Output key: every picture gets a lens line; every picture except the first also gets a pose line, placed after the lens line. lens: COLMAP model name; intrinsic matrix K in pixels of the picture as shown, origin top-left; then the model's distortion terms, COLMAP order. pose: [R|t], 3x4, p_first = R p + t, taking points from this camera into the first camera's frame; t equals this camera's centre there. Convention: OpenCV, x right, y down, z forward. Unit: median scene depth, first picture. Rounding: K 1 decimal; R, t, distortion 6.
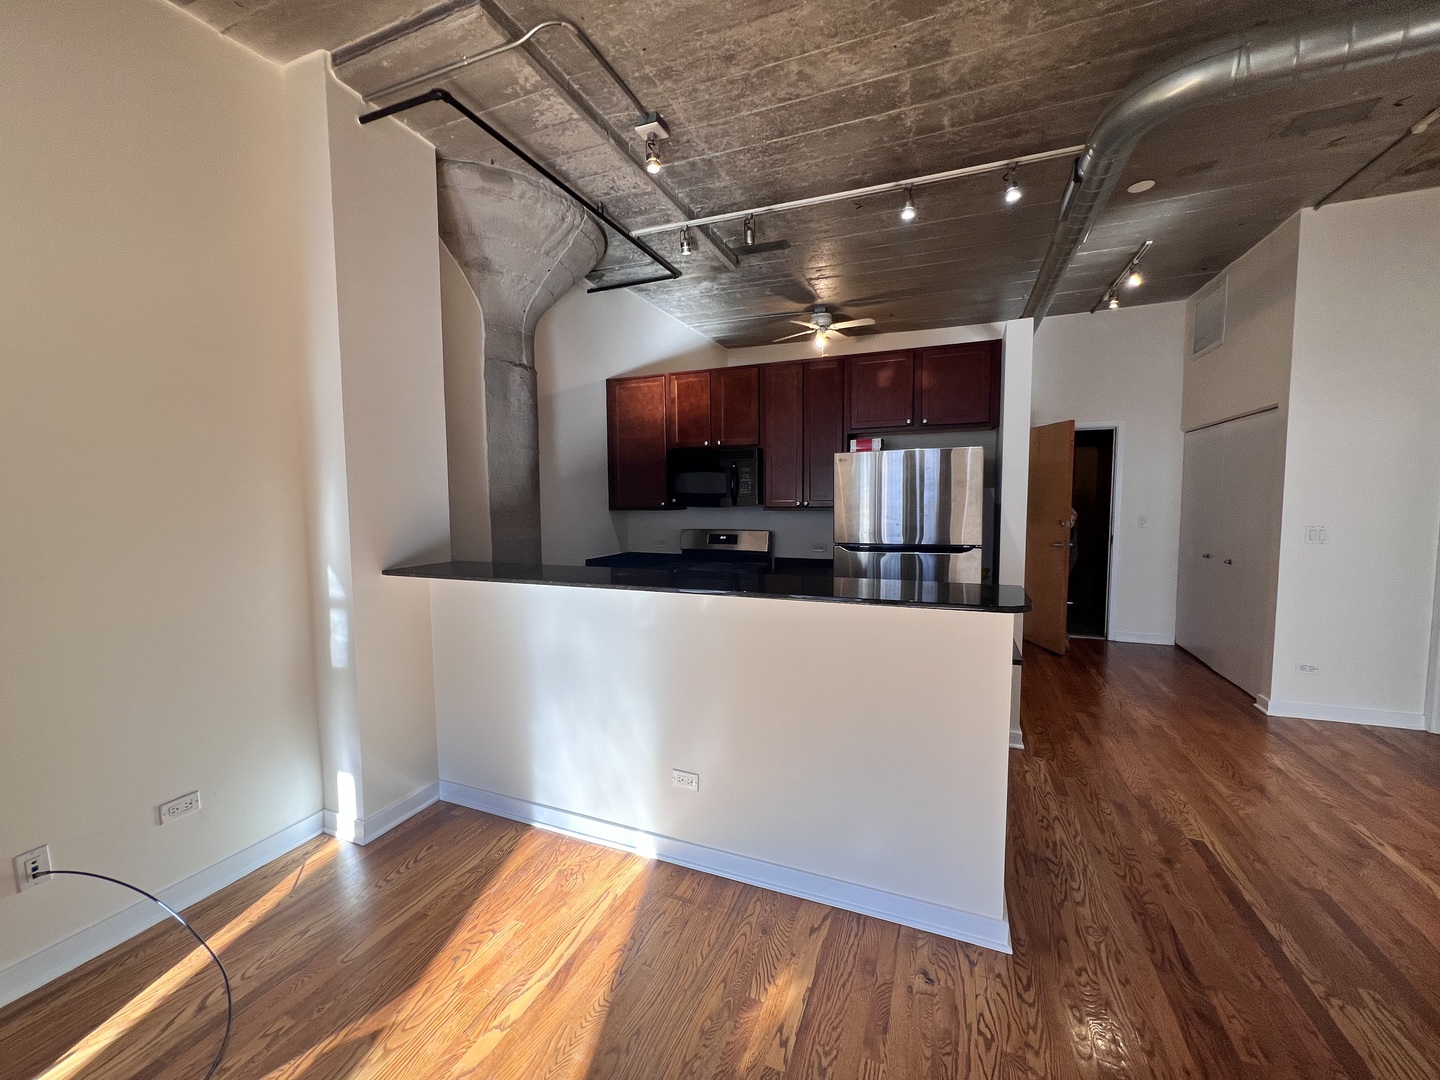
lens RADIAL K [[575.9, 0, 713.8], [0, 575.9, 541.1], [0, 0, 1]] dist [-0.002041, -0.000248]
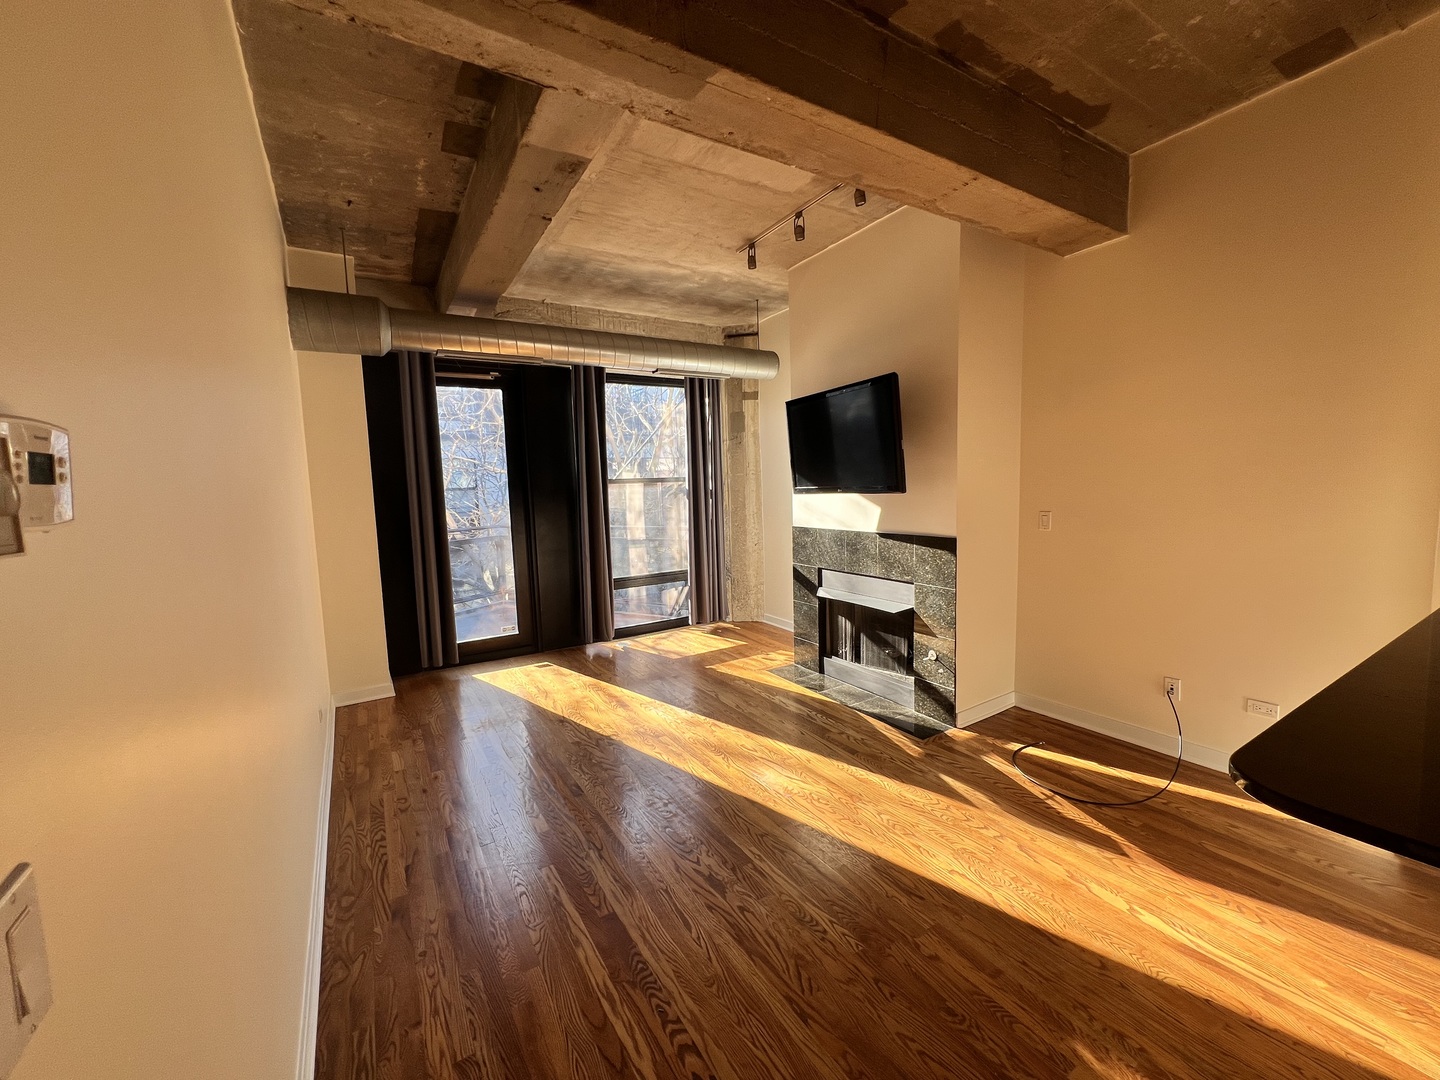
lens RADIAL K [[575.9, 0, 715.5], [0, 575.9, 539.4], [0, 0, 1]] dist [-0.002041, -0.000248]
pose [[-0.585727, 0.103348, -0.803893, 0.555270], [-0.026620, 0.988849, 0.146522, -0.056016], [0.810071, 0.107222, -0.576444, 0.463675]]
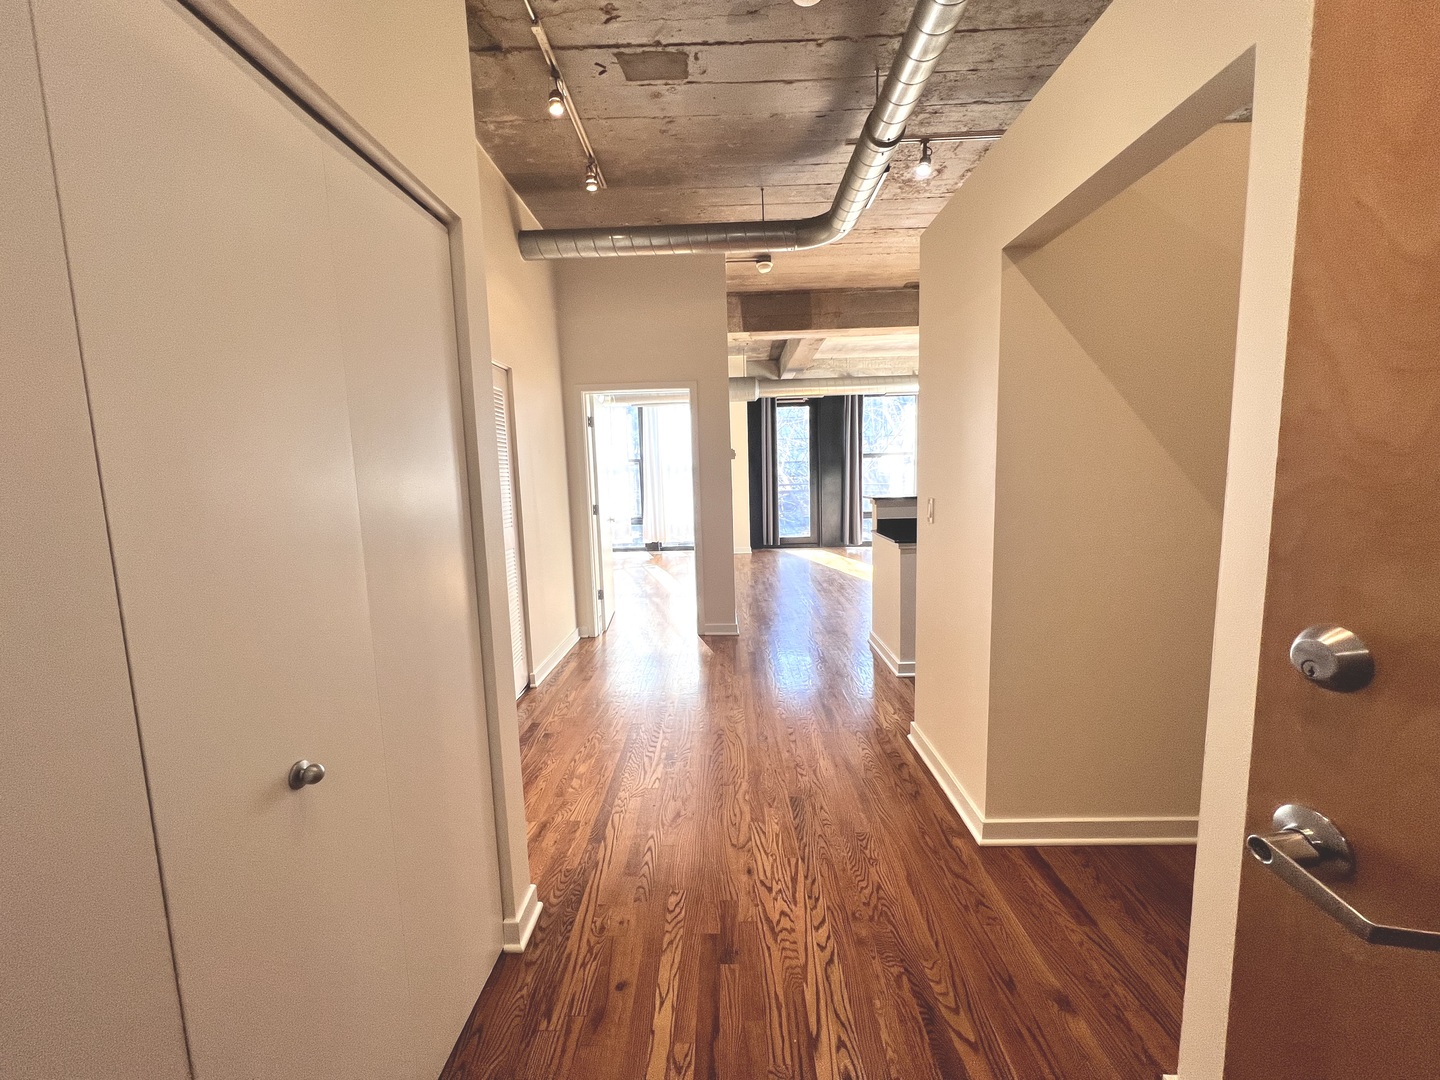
lens RADIAL K [[580.0, 0, 716.2], [0, 580.0, 538.3], [0, 0, 1]] dist [0.003143, -0.000158]
pose [[-0.925432, 0.077502, -0.370902, 1.194031], [0.005922, 0.981697, 0.190355, -0.119372], [0.378866, 0.173965, -0.908954, 1.700937]]
